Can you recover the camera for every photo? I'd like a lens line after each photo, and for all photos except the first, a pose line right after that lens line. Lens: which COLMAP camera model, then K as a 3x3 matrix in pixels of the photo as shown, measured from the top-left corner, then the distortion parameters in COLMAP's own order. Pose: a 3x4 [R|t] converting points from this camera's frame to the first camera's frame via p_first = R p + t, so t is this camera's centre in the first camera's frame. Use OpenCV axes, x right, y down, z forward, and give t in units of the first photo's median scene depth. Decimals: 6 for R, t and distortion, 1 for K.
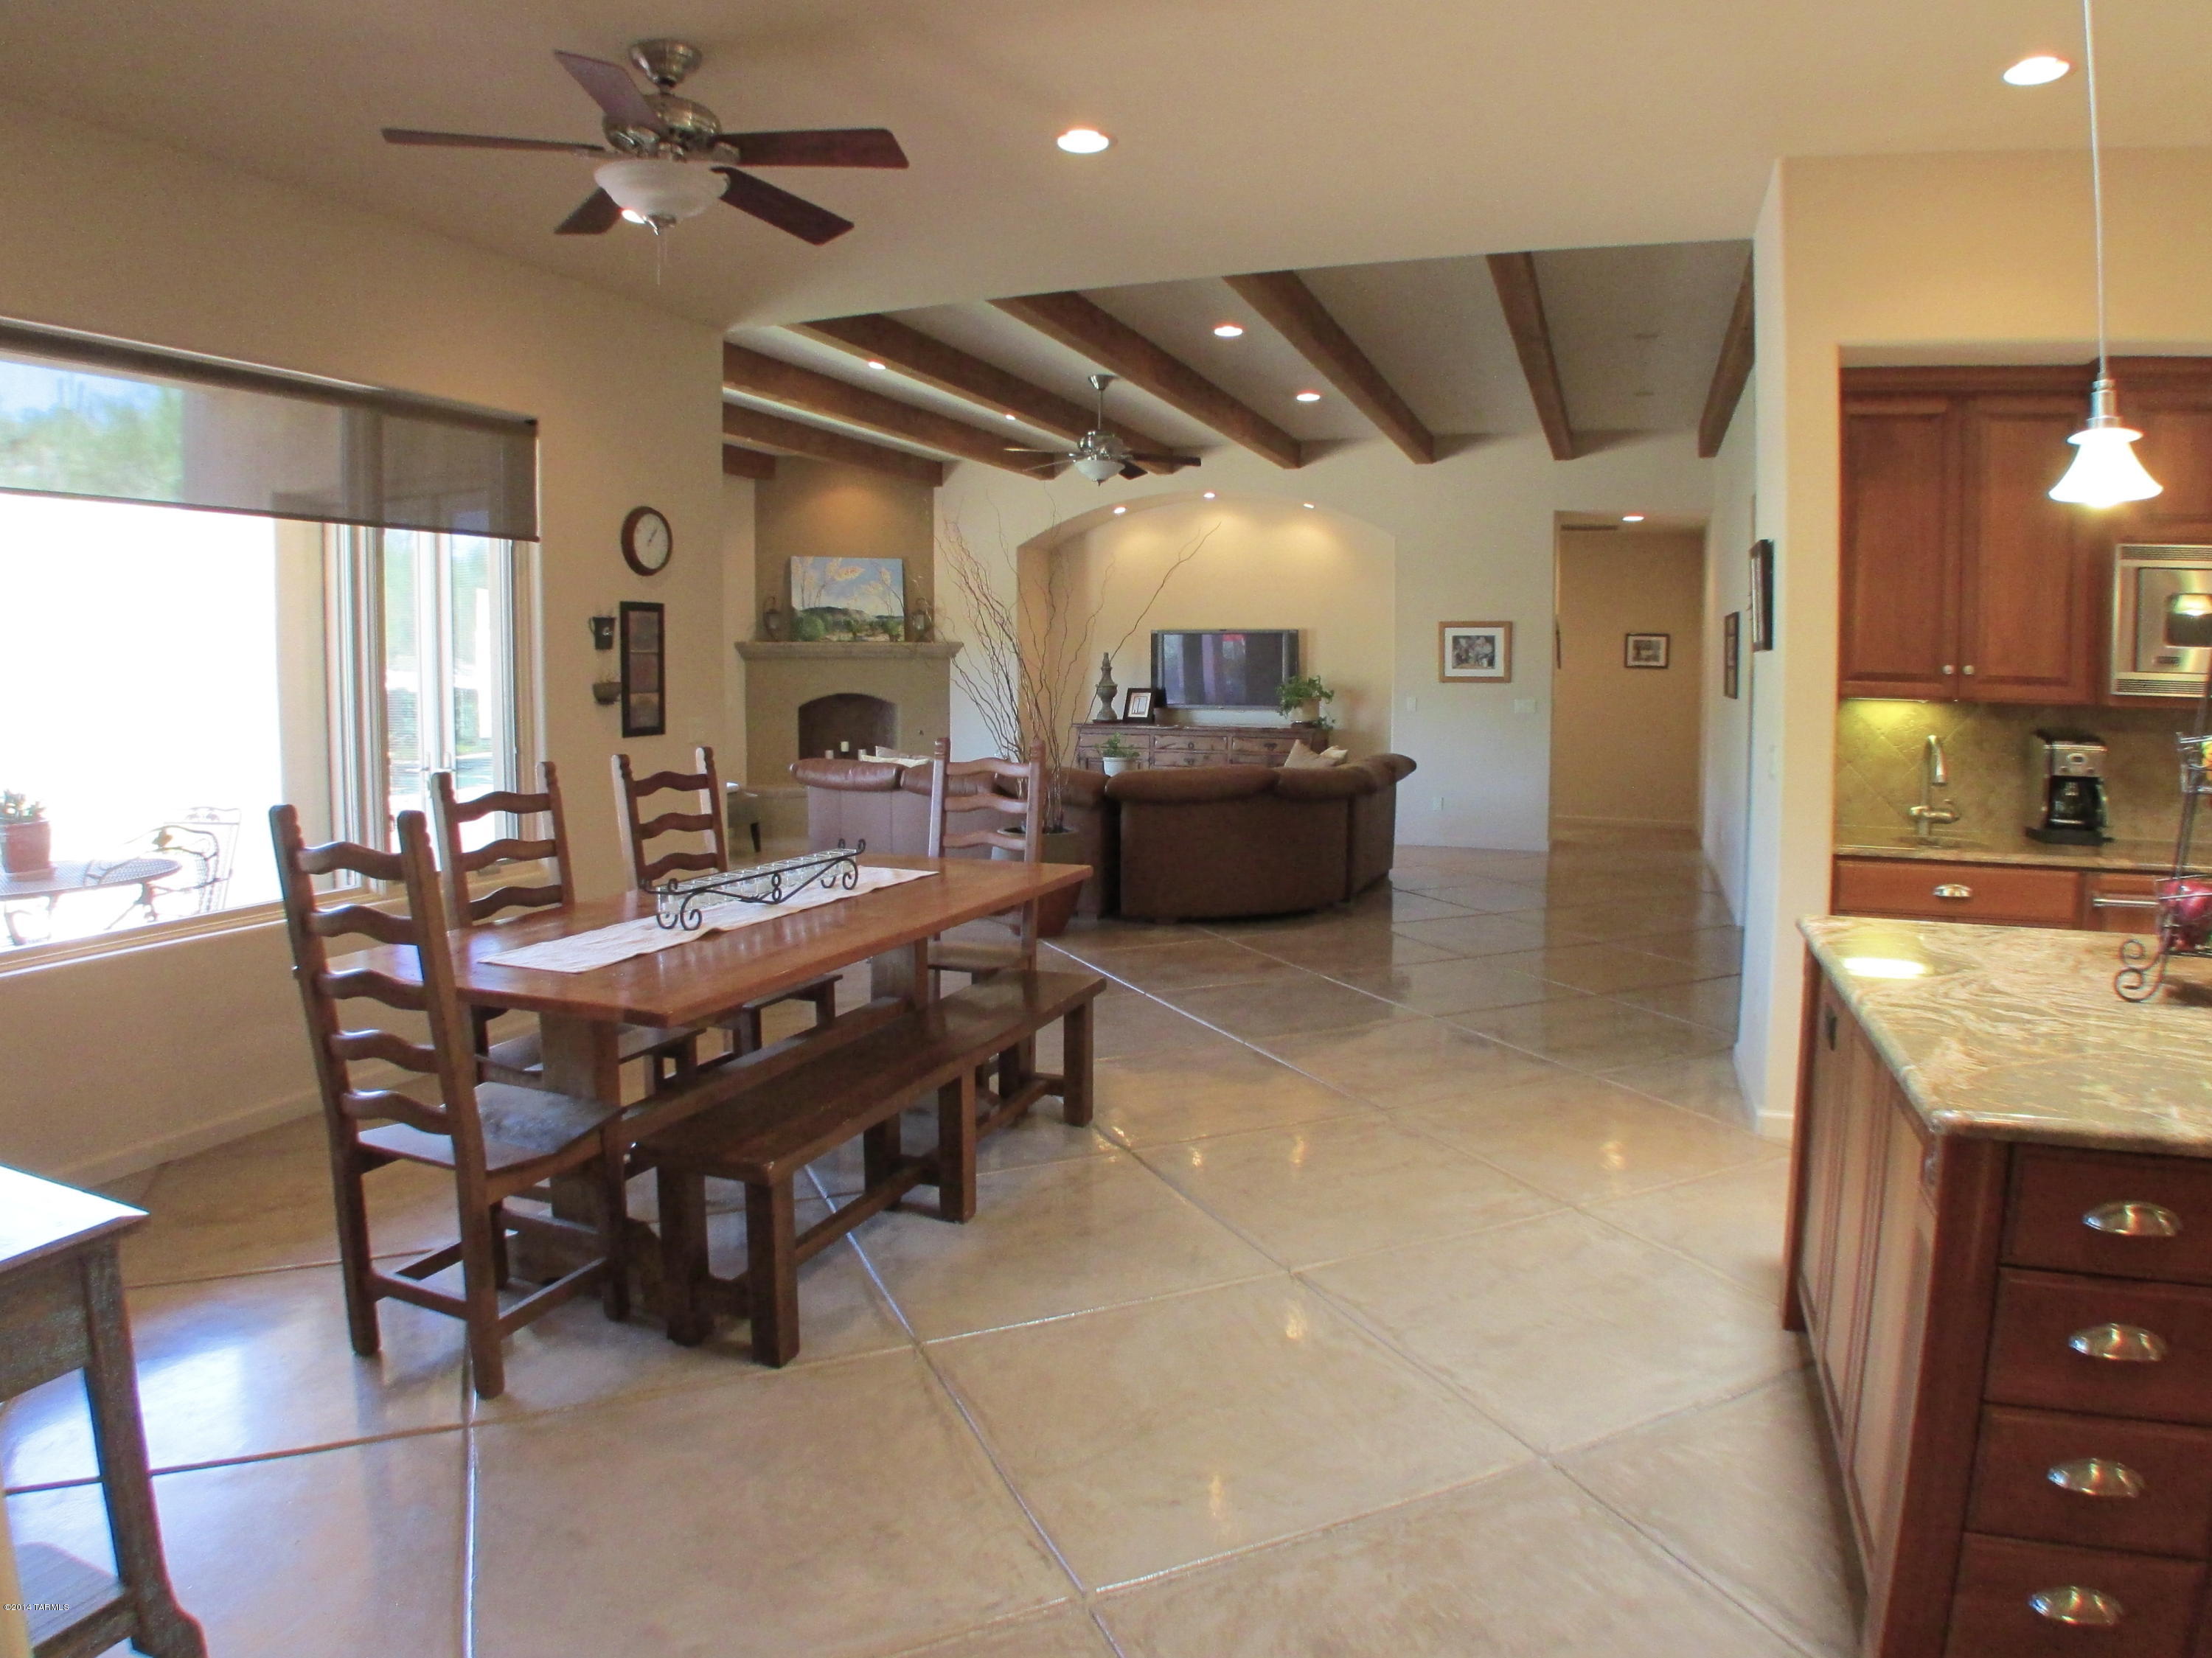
lens RADIAL K [[1371.3, 0, 1106.0], [0, 1371.3, 829.0], [0, 0, 1]] dist [-0.094193, 0.000911]
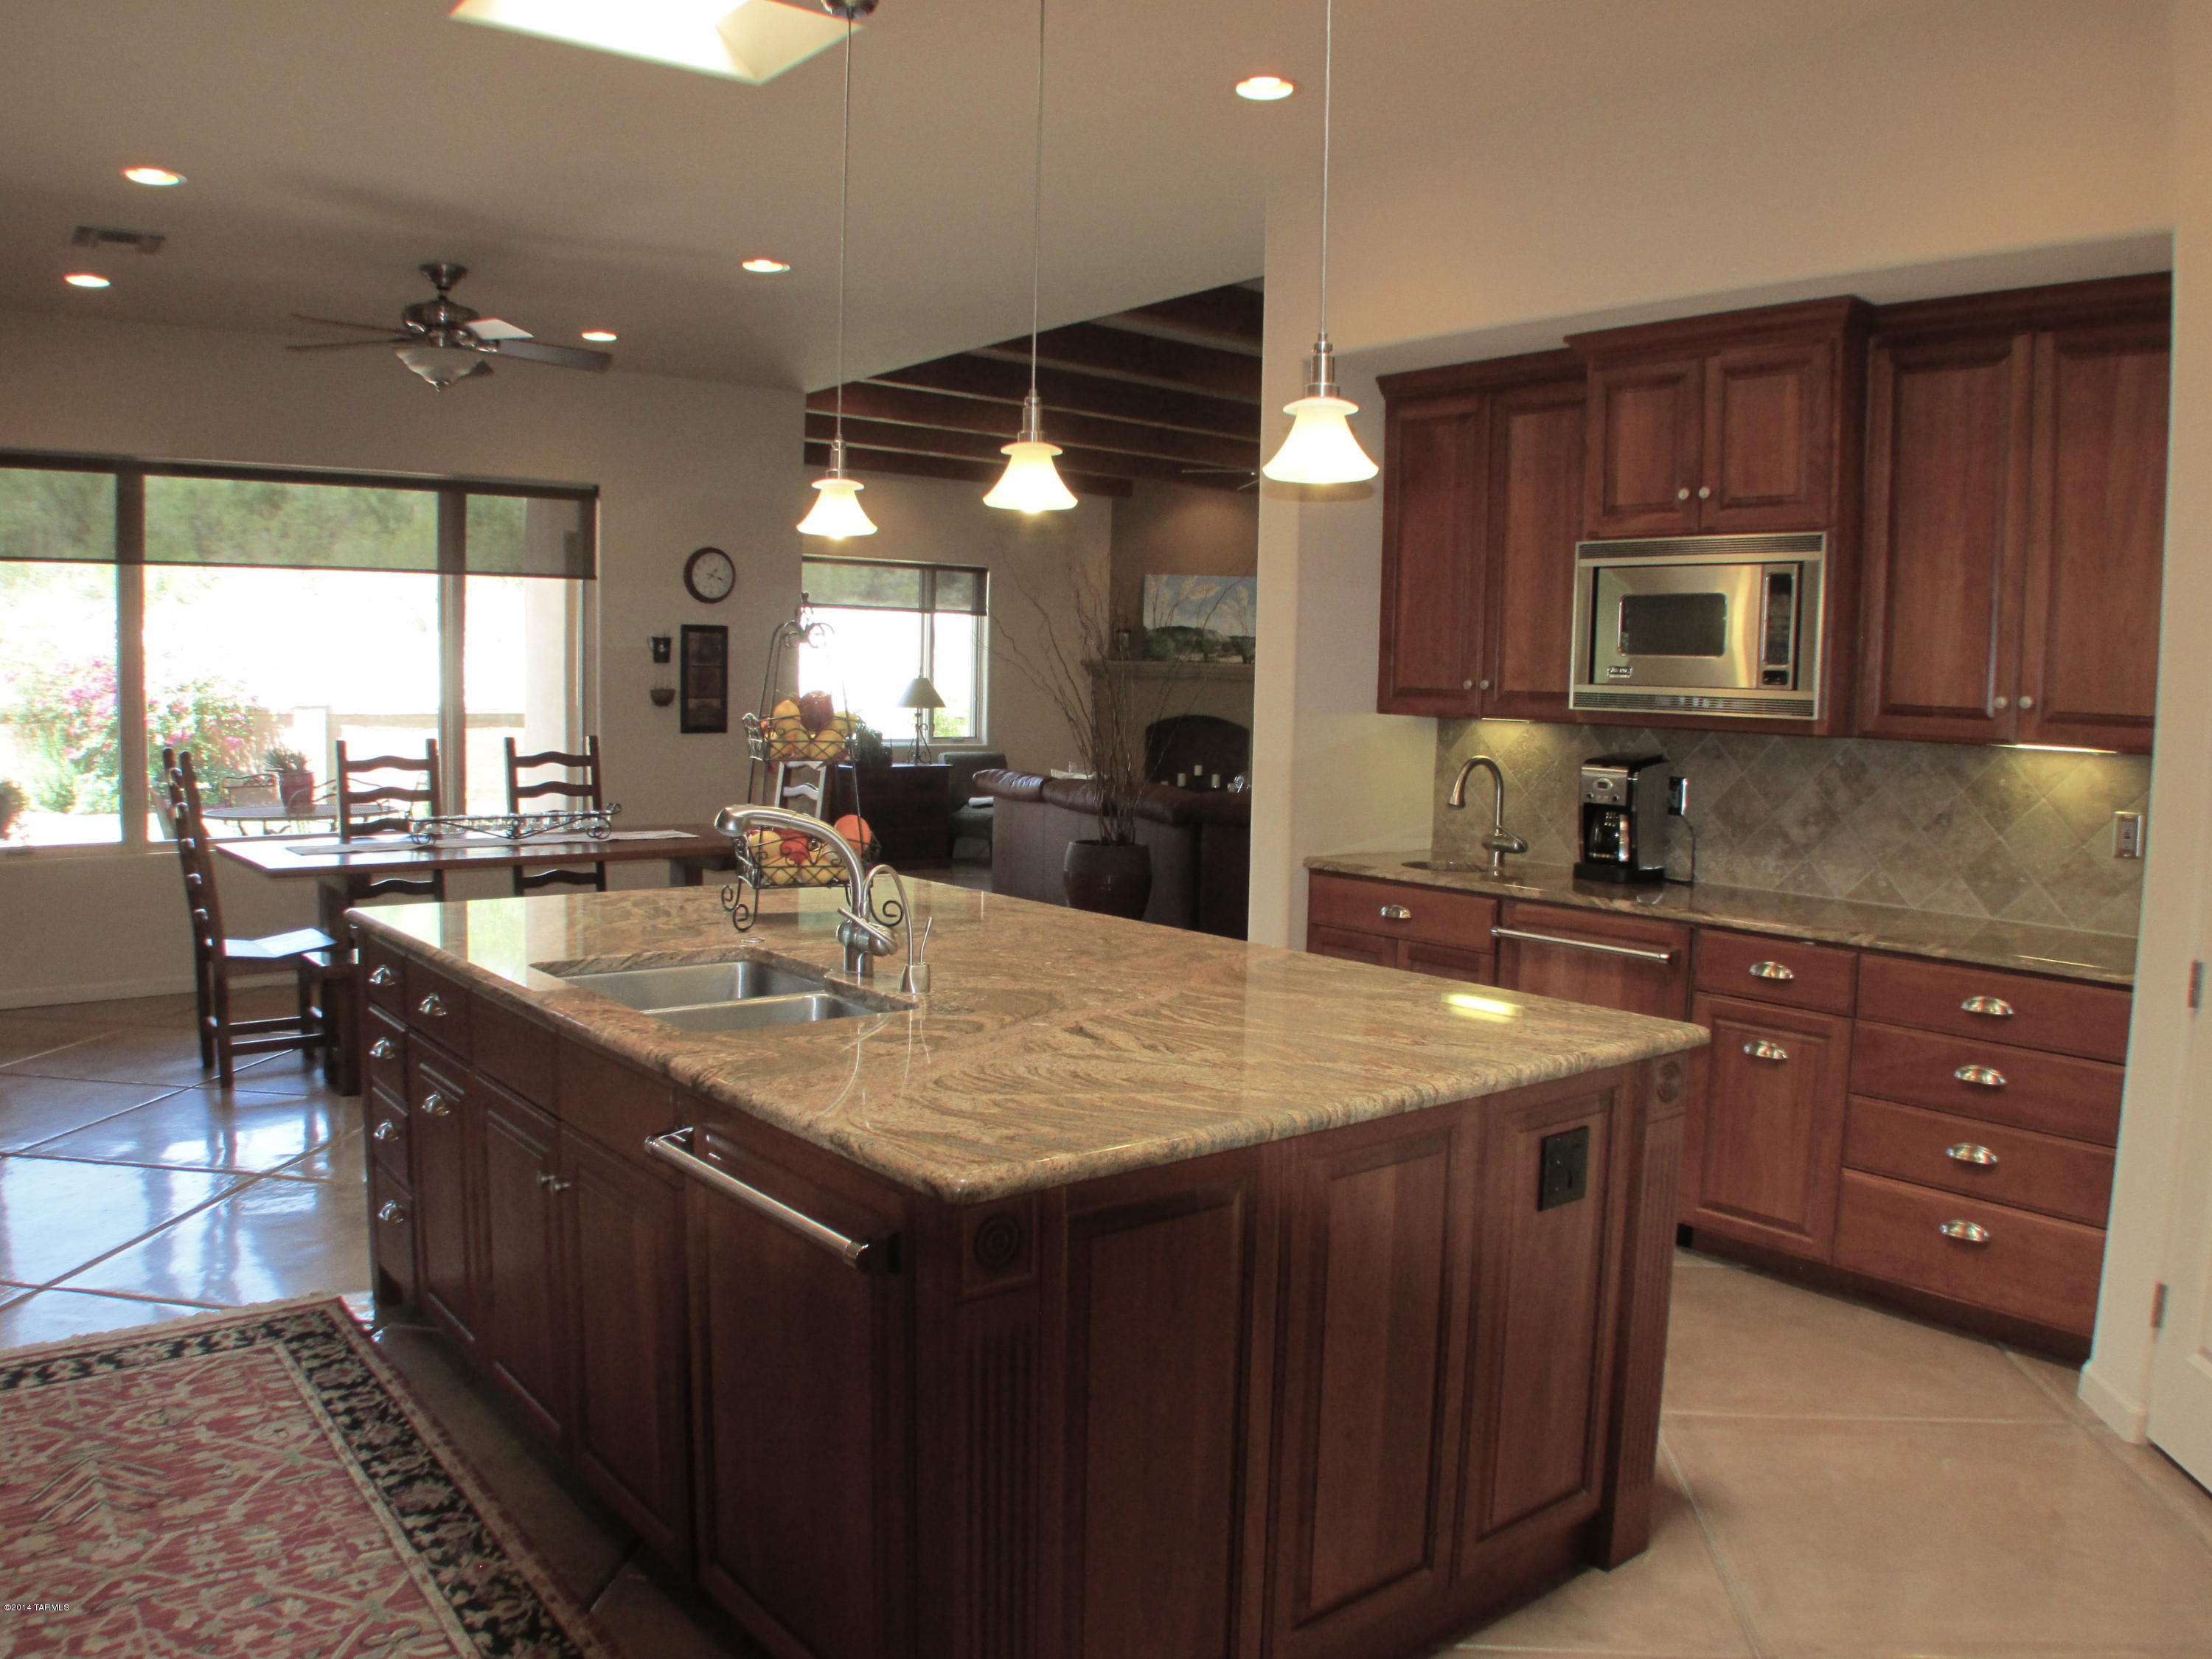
lens RADIAL K [[1700.0, 0, 1106.0], [0, 1700.0, 829.5], [0, 0, 1]] dist [-0.179229, 0.050987]
pose [[0.857052, 0.057541, -0.512007, 0.764576], [-0.078748, 0.996698, -0.019805, 0.018324], [0.509177, 0.057293, 0.858753, -0.106839]]
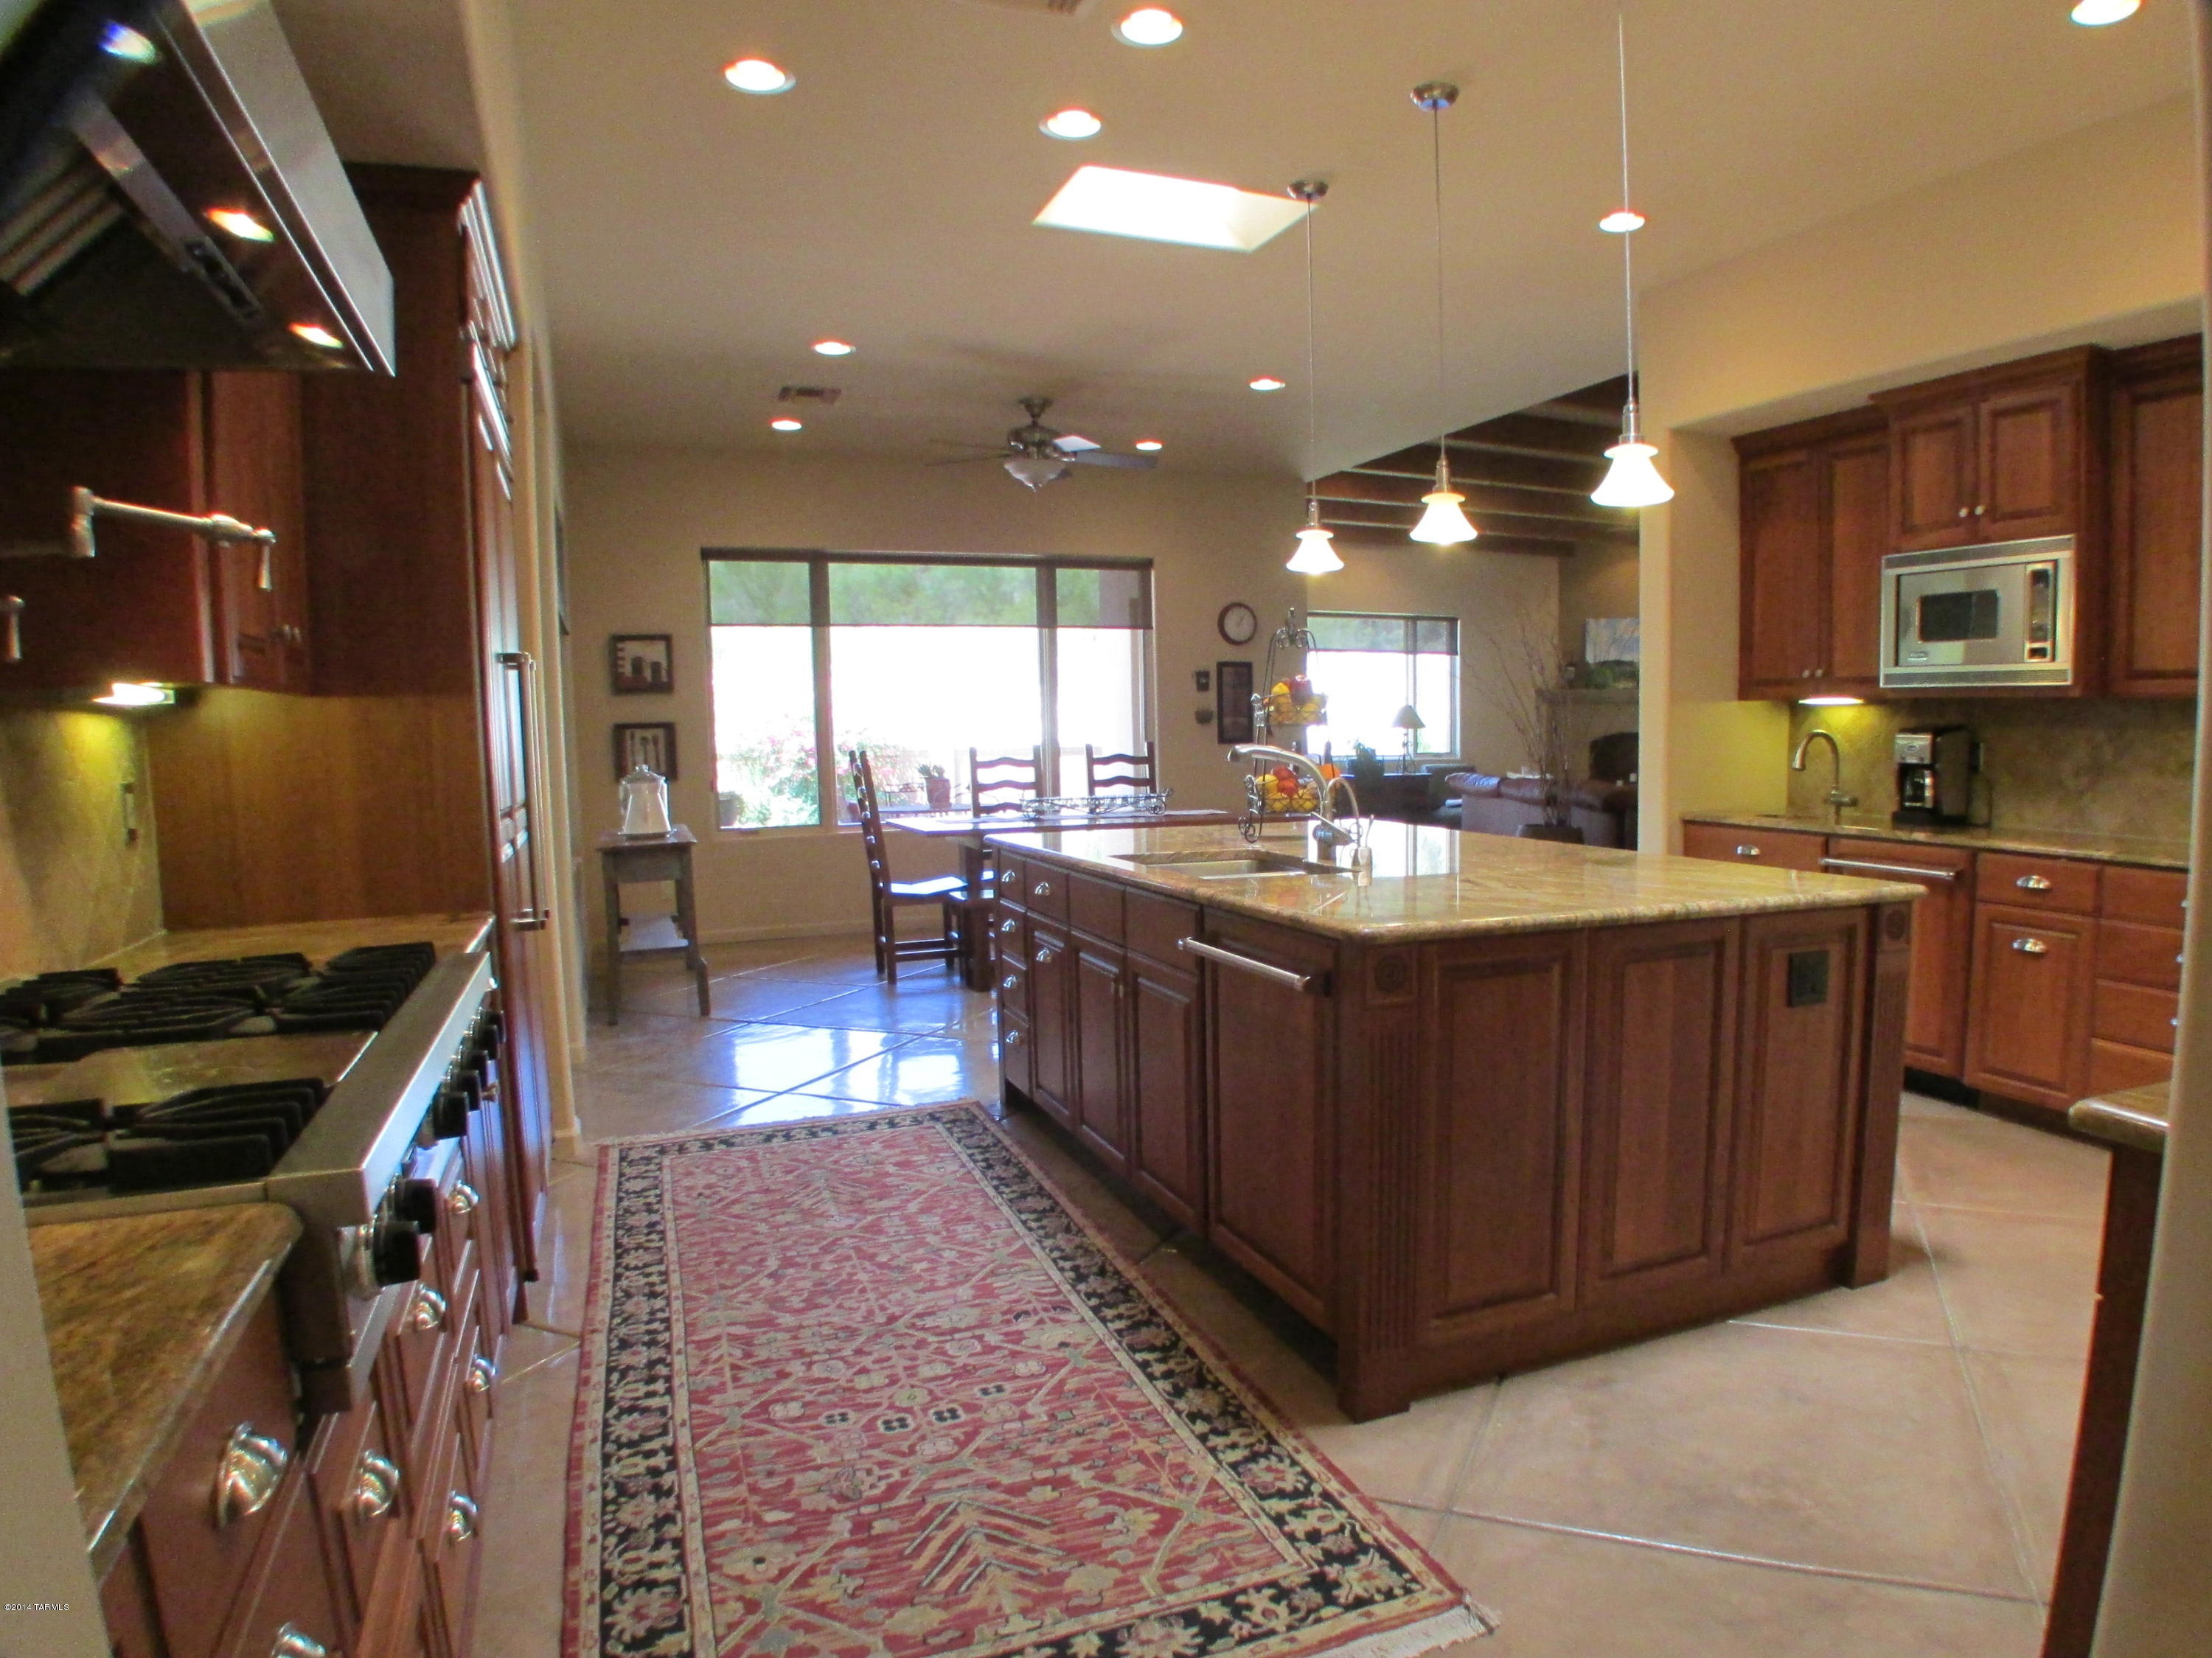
lens RADIAL K [[1396.9, 0, 1219.0], [0, 1396.9, 895.8], [0, 0, 1]] dist [-0.138478, 0.005434]
pose [[0.701427, 0.073184, -0.708974, 0.854400], [-0.071783, 0.996910, 0.031886, 0.059736], [0.709117, 0.028527, 0.704513, -0.177991]]
